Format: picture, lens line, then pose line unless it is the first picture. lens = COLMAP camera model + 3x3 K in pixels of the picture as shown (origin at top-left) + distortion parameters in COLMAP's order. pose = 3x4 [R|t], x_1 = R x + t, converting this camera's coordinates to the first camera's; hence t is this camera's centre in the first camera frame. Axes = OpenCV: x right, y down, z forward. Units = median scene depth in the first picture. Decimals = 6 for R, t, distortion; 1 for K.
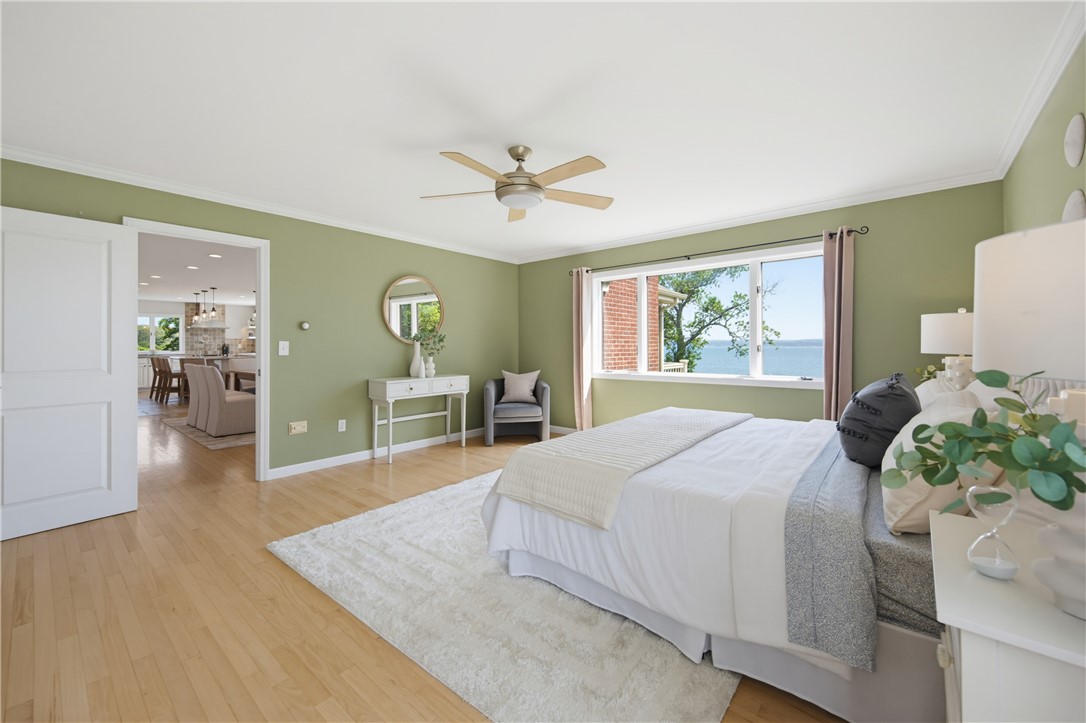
lens RADIAL K [[434.7, 0, 542.4], [0, 434.7, 345.3], [0, 0, 1]] dist [0.000470, -0.000166]
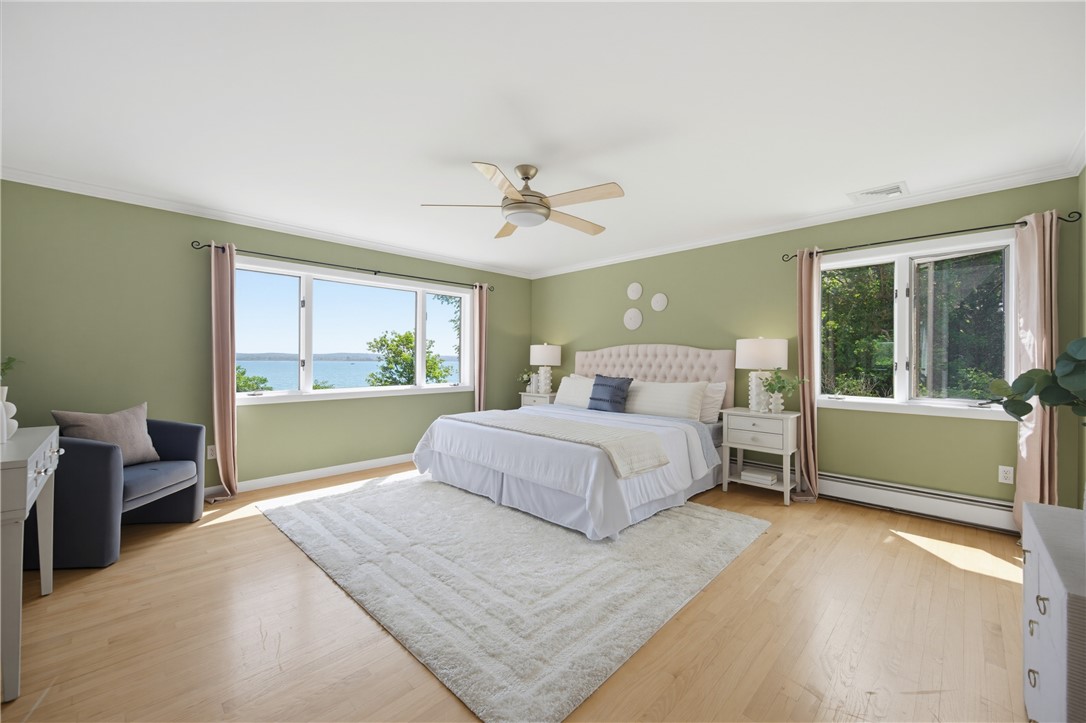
lens RADIAL K [[434.8, 0, 554.2], [0, 434.8, 359.4], [0, 0, 1]] dist [0.006433, -0.000638]
pose [[0.051814, 0.002976, 0.998652, -0.964811], [-0.007447, 0.999969, -0.002594, -0.001474], [-0.998629, -0.007303, 0.051835, 0.787648]]
